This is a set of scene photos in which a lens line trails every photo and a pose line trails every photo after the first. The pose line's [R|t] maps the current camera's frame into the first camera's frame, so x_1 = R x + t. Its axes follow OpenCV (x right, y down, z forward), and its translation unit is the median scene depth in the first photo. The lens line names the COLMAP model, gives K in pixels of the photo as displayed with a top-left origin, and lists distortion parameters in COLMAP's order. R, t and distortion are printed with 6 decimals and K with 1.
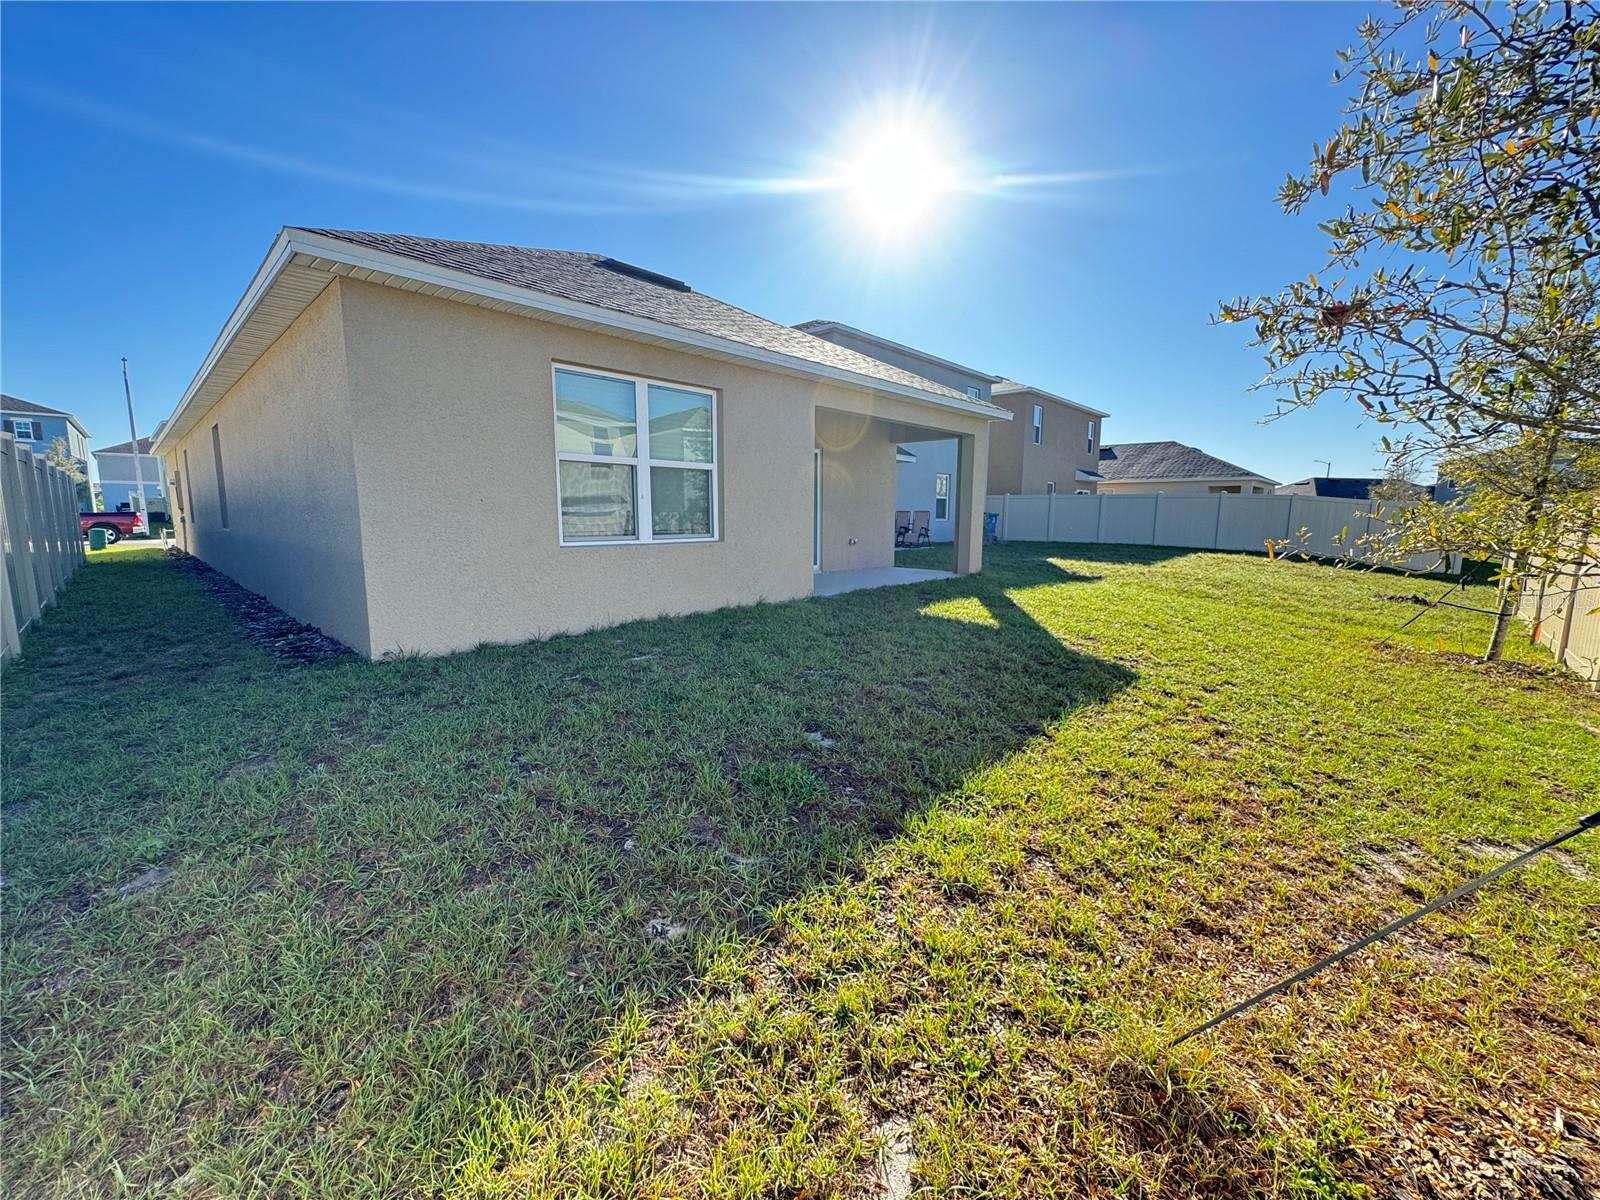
lens RADIAL K [[639.1, 0, 800.0], [0, 639.1, 597.2], [0, 0, 1]] dist [-0.004008, 0.000523]
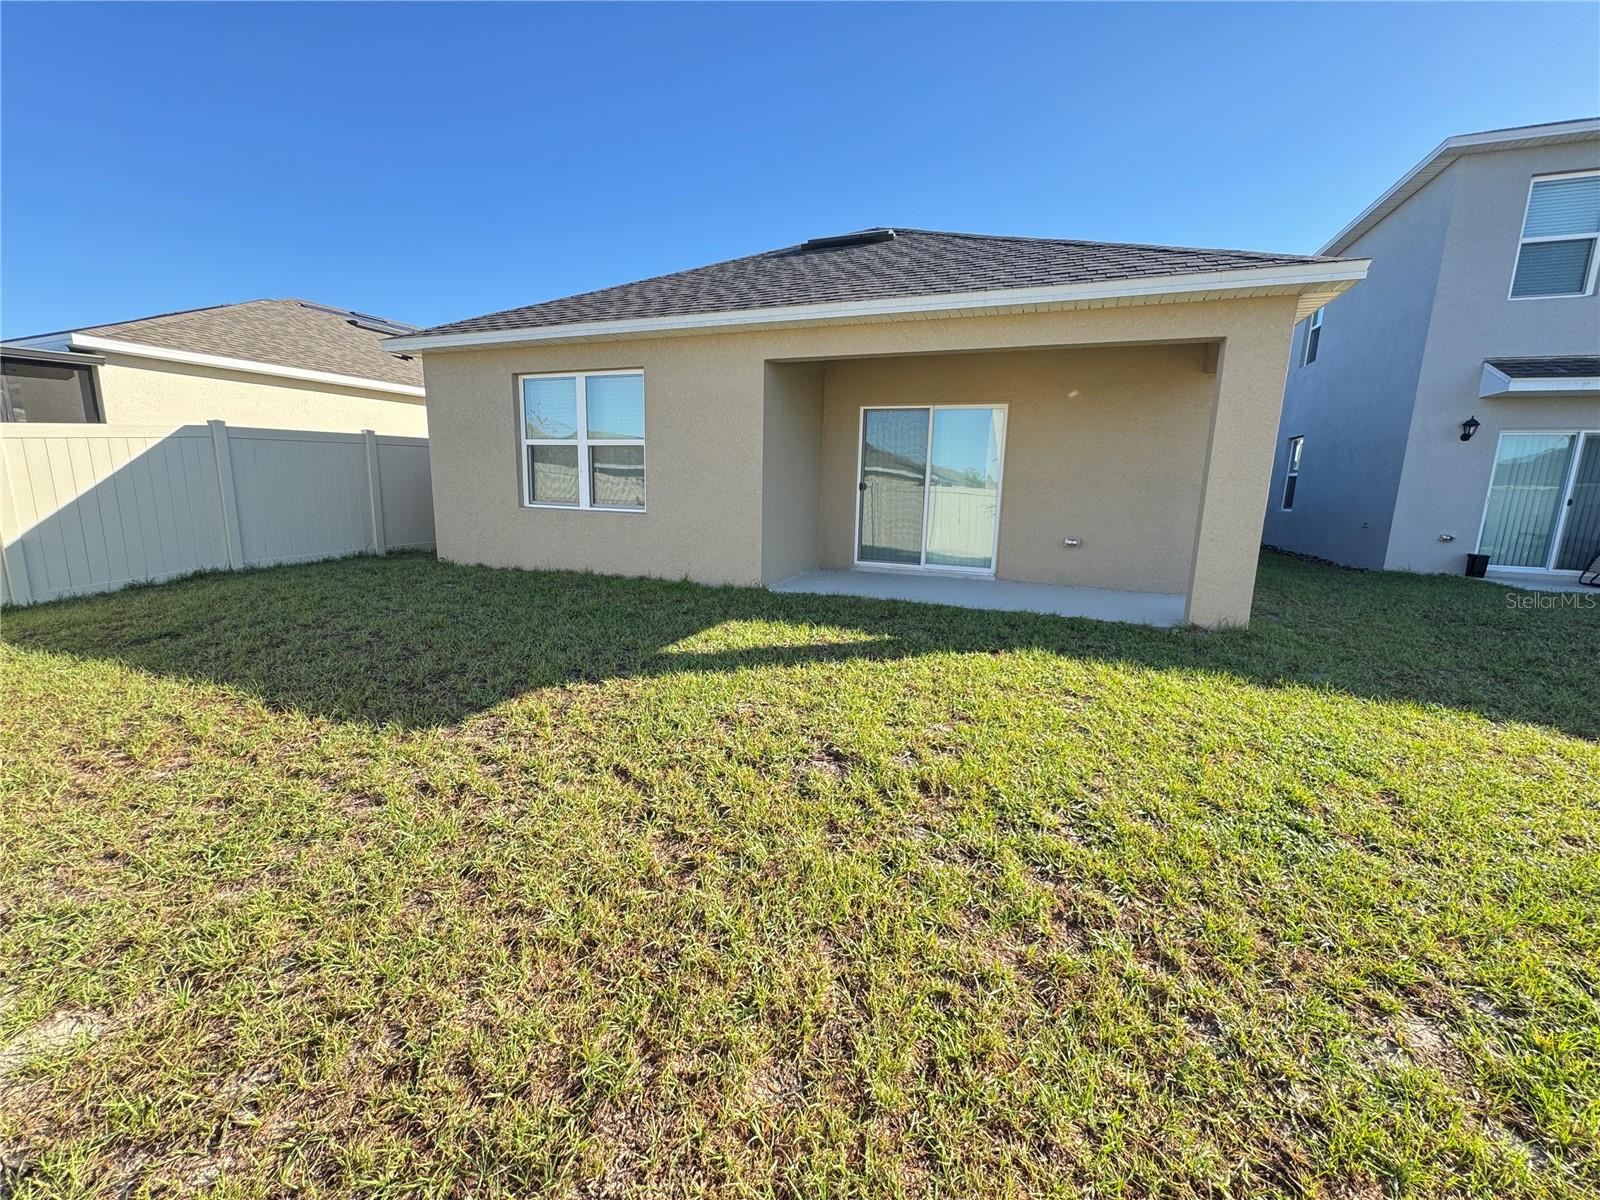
lens RADIAL K [[639.1, 0, 800.3], [0, 639.1, 596.3], [0, 0, 1]] dist [-0.004008, 0.000523]
pose [[0.375241, 0.164948, -0.912133, 0.973054], [-0.150774, 0.981796, 0.115519, -0.115724], [0.914583, 0.094178, 0.393280, 0.852797]]
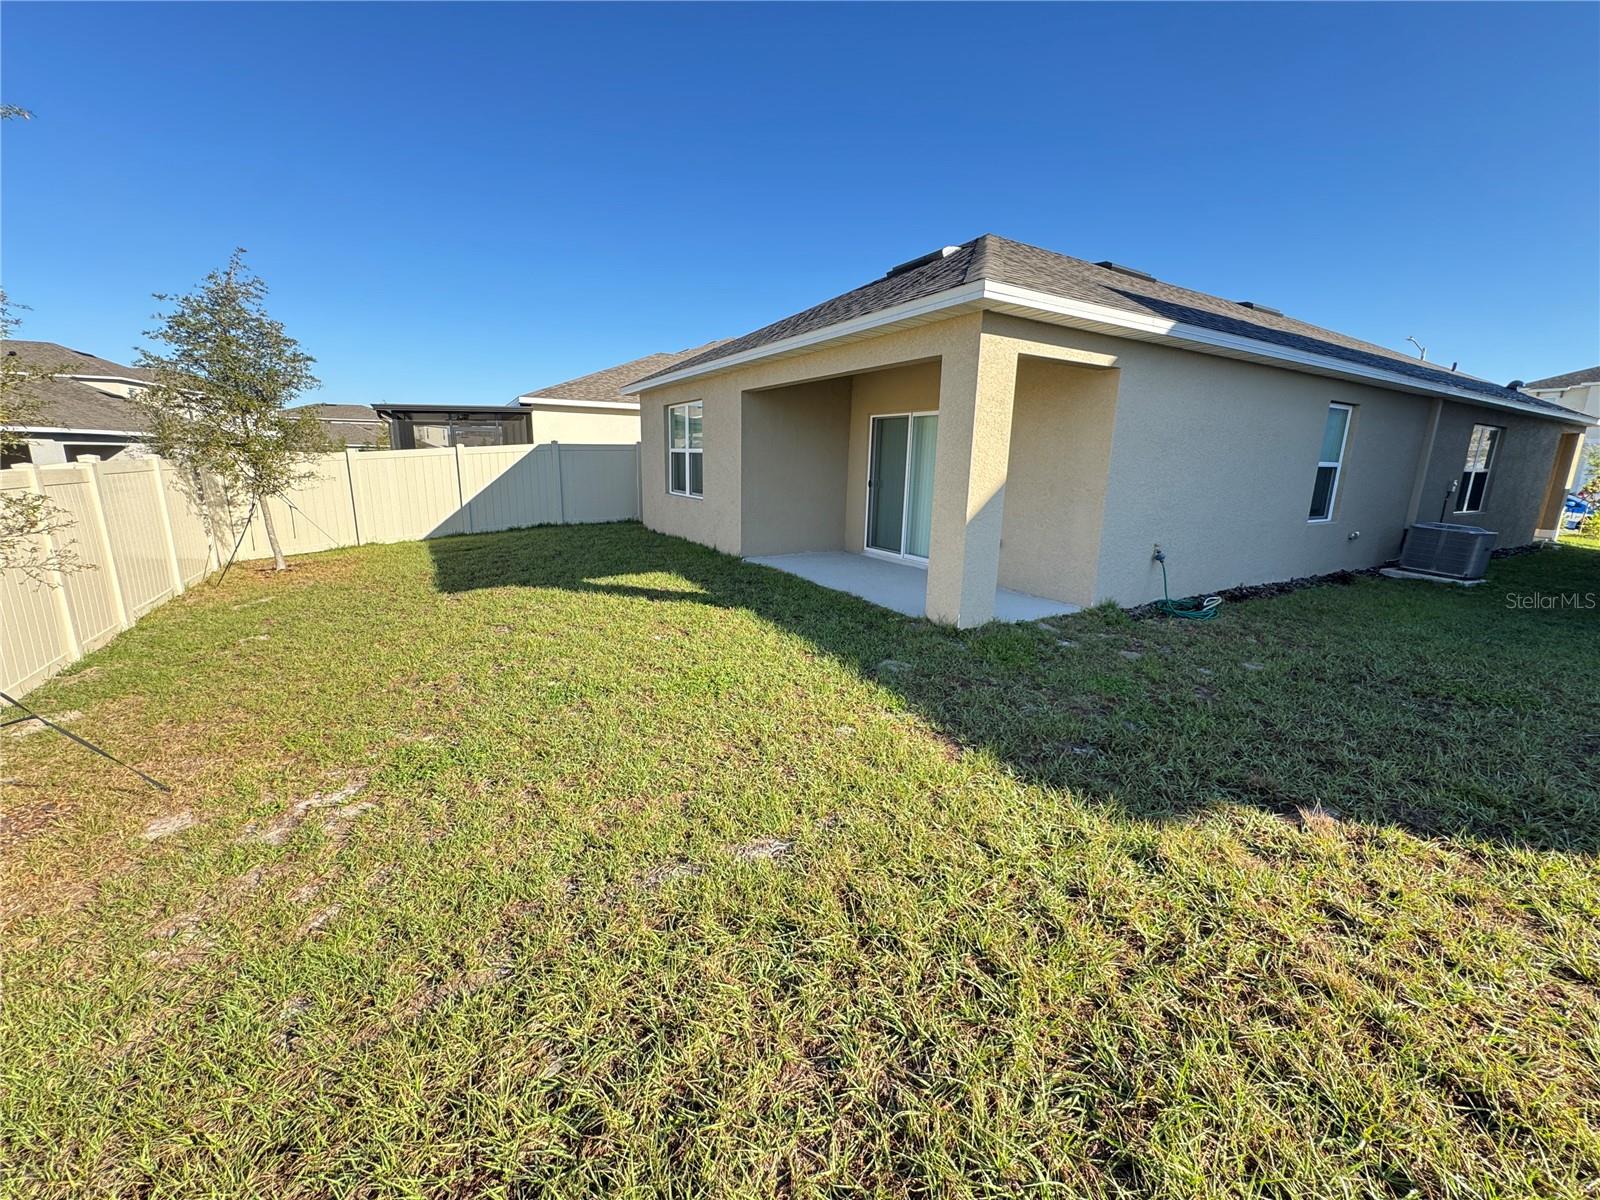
lens RADIAL K [[639.1, 0, 794.4], [0, 639.1, 604.0], [0, 0, 1]] dist [-0.004008, 0.000523]
pose [[-0.283017, 0.198058, -0.938443, 1.311350], [-0.159662, 0.955065, 0.249717, -0.270050], [0.945732, 0.220508, -0.238677, 1.653148]]
